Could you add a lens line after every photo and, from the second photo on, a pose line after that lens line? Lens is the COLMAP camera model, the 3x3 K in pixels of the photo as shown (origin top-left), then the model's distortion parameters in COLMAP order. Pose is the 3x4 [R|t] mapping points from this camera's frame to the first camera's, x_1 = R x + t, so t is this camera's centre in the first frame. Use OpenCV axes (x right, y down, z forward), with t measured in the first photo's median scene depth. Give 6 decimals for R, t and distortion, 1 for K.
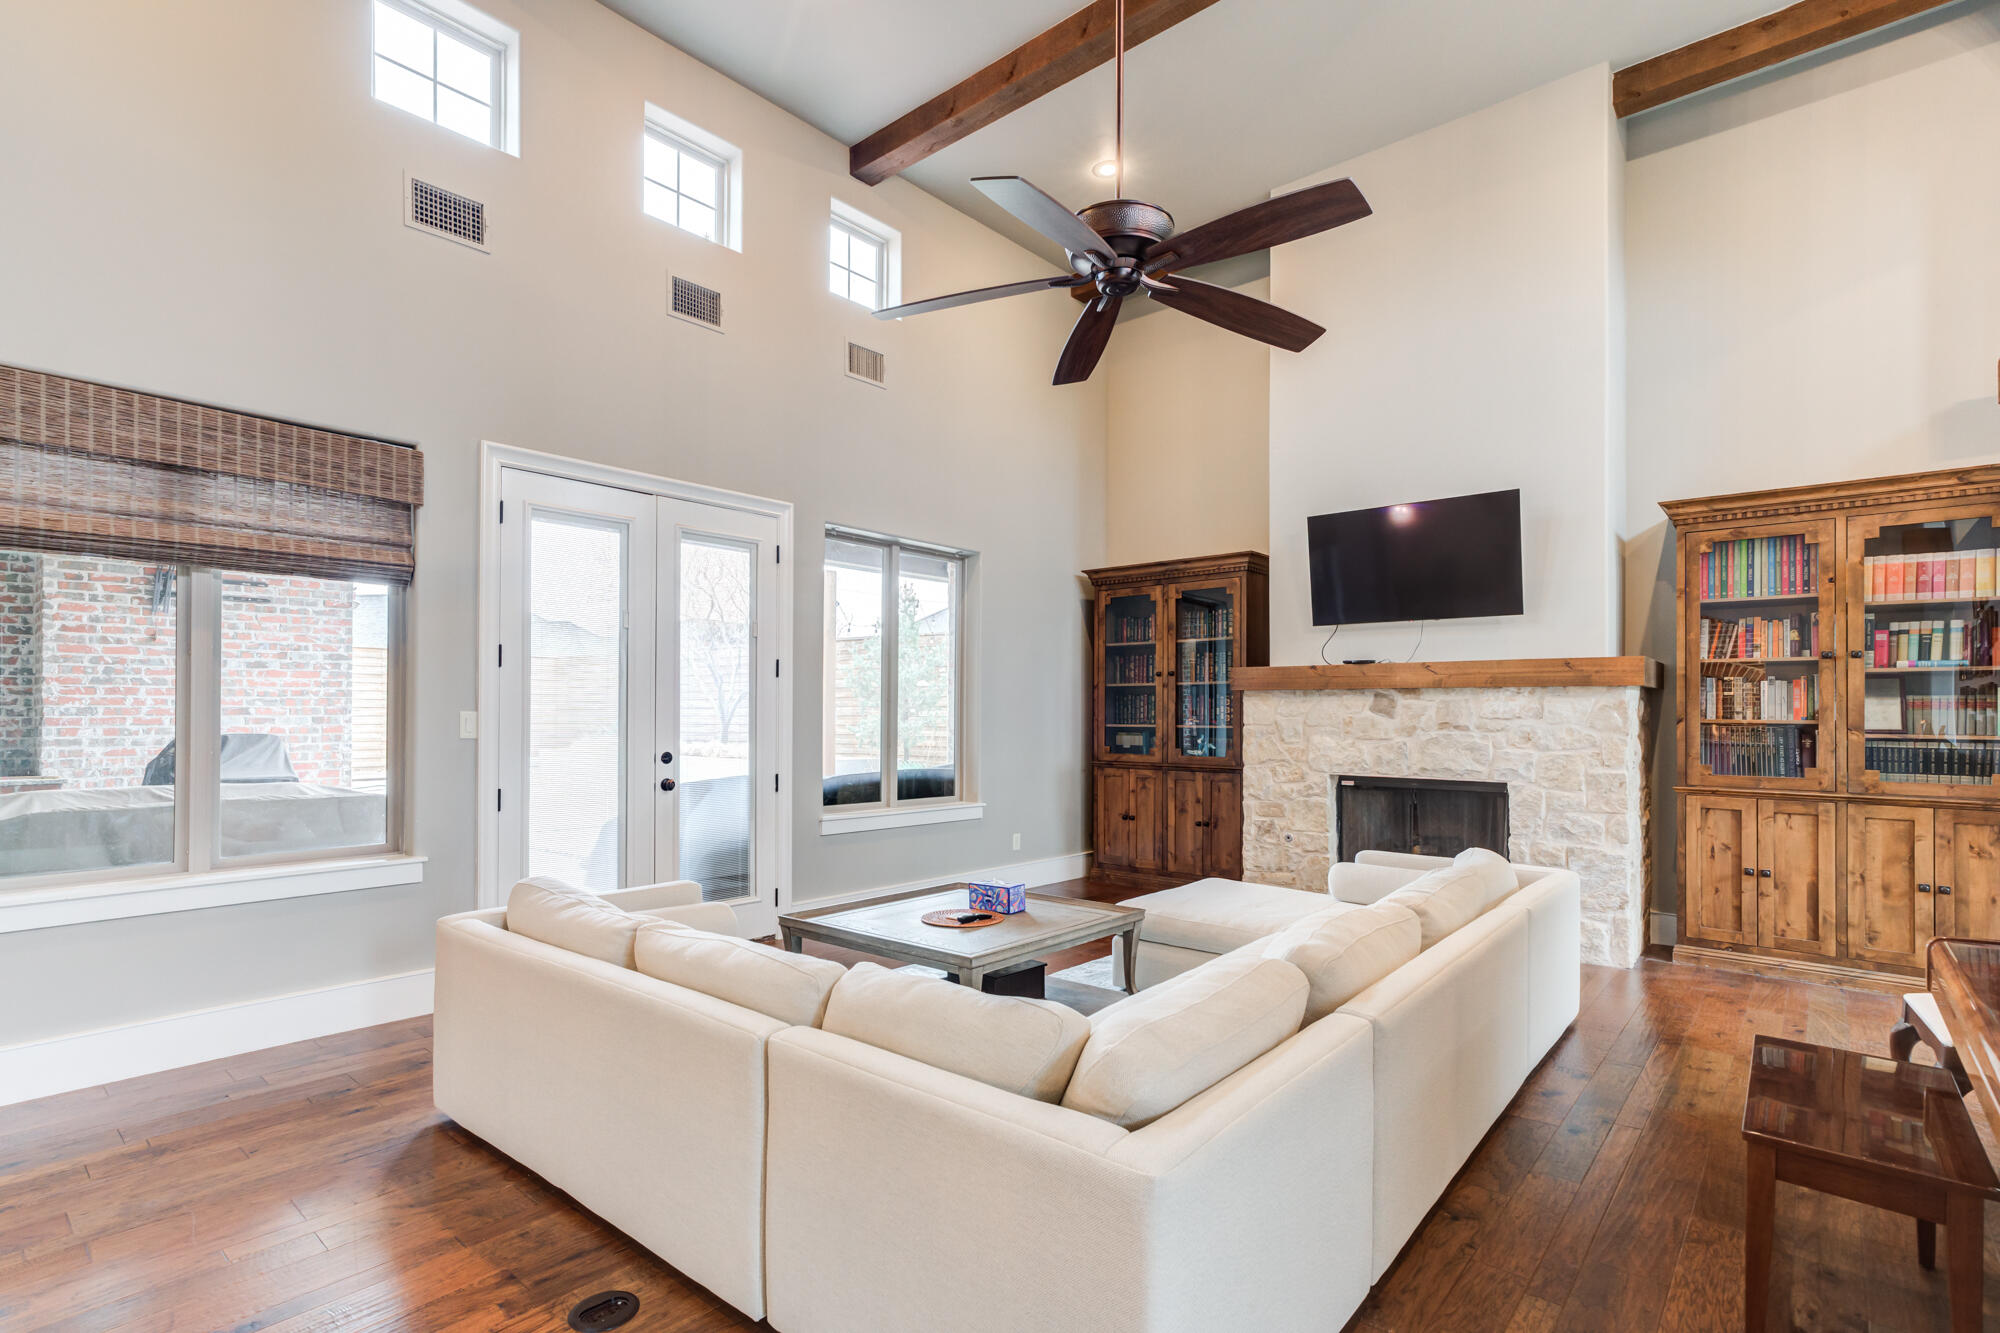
lens RADIAL K [[975.3, 0, 1040.4], [0, 975.3, 708.1], [0, 0, 1]] dist [0.001586, 0.000267]
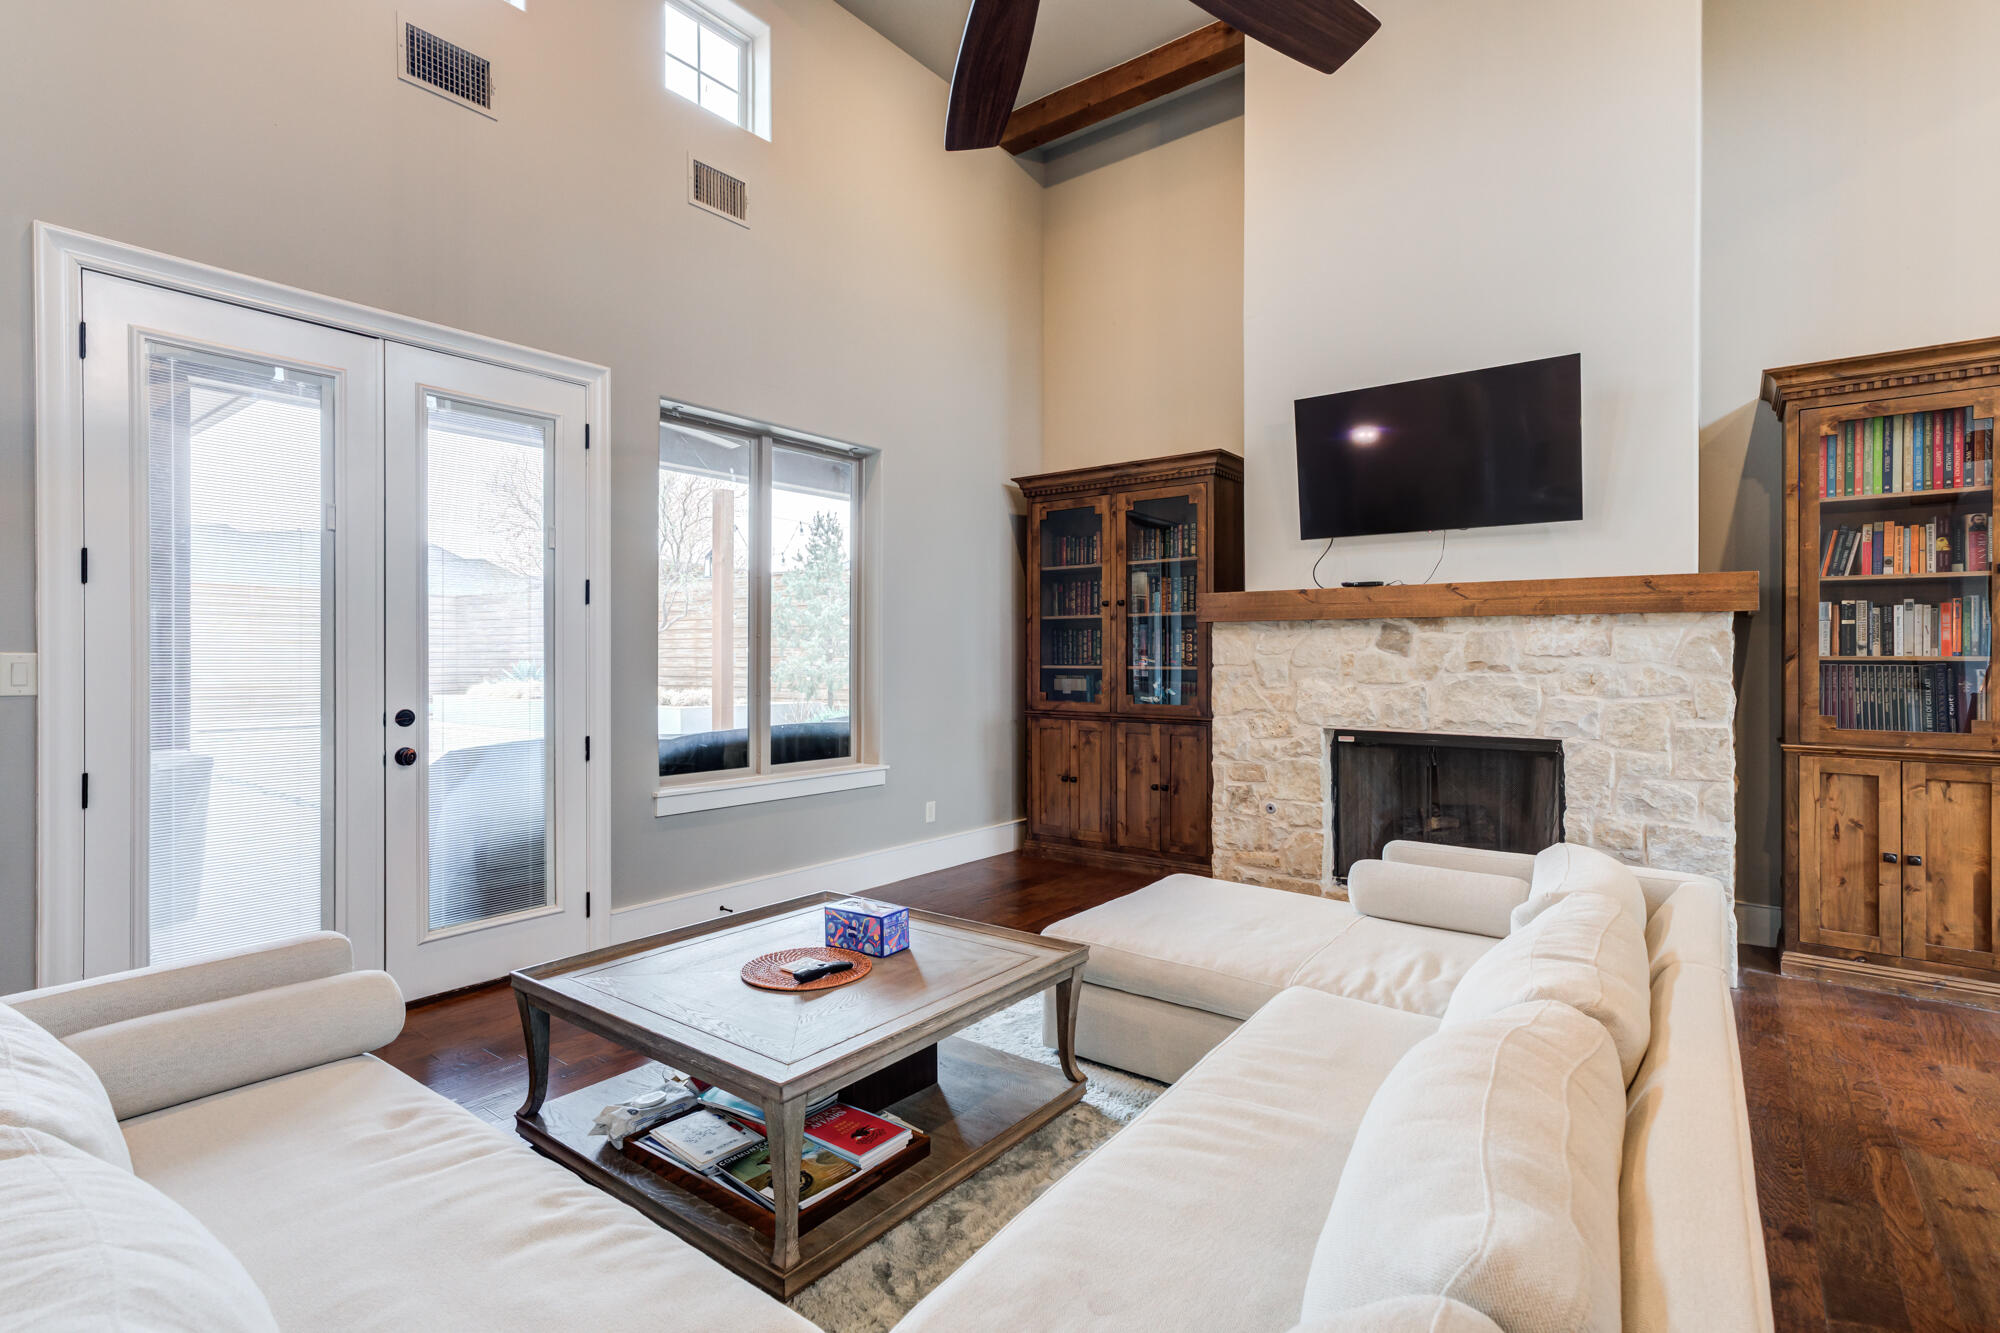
lens RADIAL K [[981.2, 0, 1002.1], [0, 981.2, 657.5], [0, 0, 1]] dist [-0.002578, -0.000162]
pose [[0.999825, -0.004864, 0.018046, 0.025905], [0.004694, 0.999944, 0.009462, 0.002550], [-0.018091, -0.009375, 0.999792, 0.235657]]
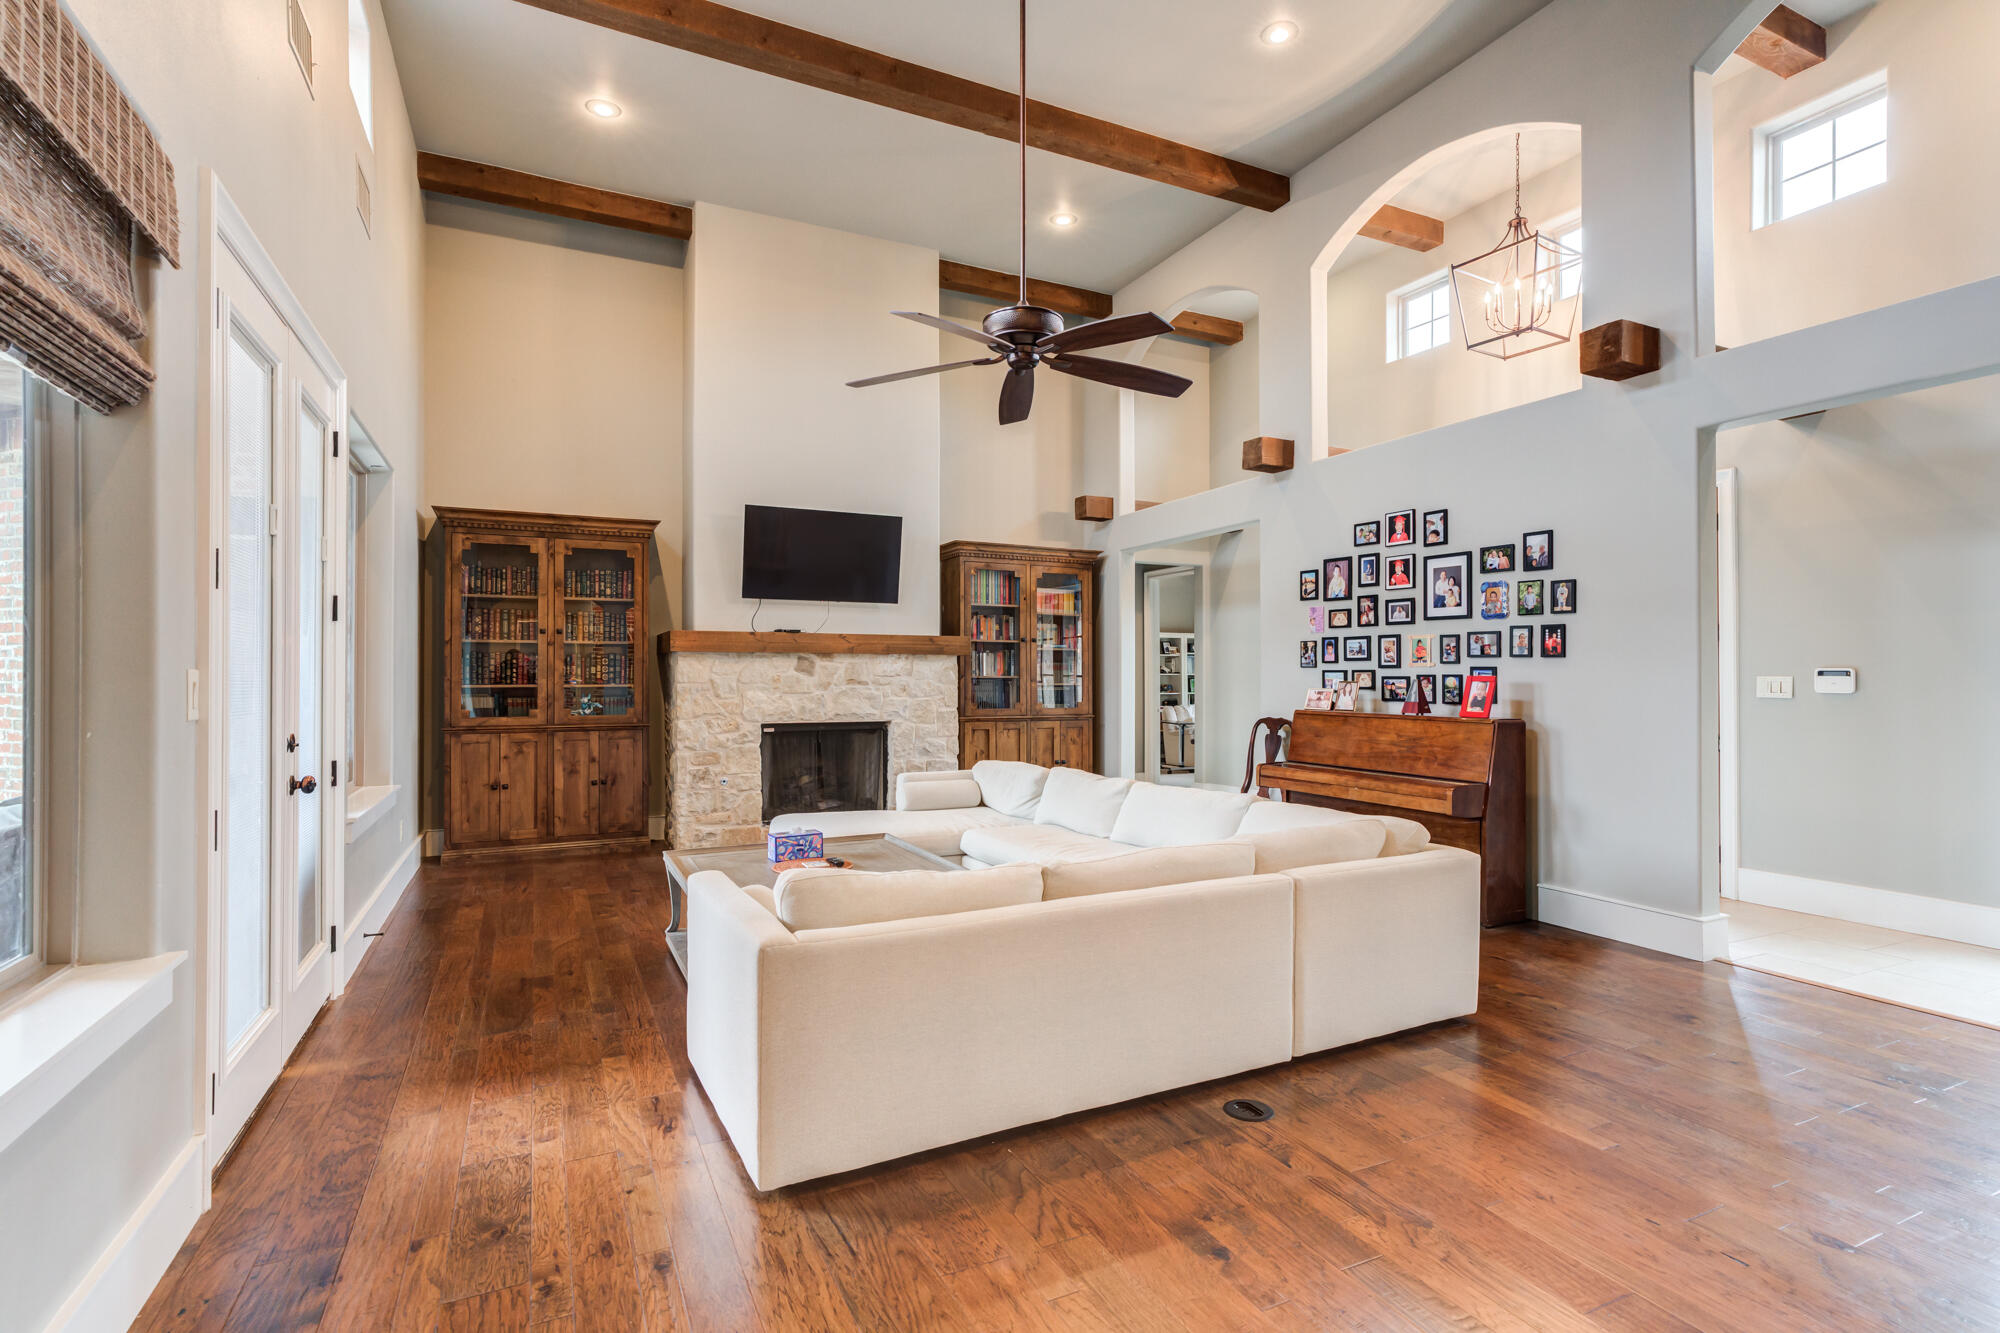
lens RADIAL K [[902.8, 0, 1007.2], [0, 902.8, 671.3], [0, 0, 1]] dist [0.000973, 0.000267]
pose [[0.419194, 0.000910, 0.907896, -0.635218], [-0.003786, 0.999993, 0.000746, 0.002361], [-0.907889, -0.003751, 0.419194, 0.287488]]
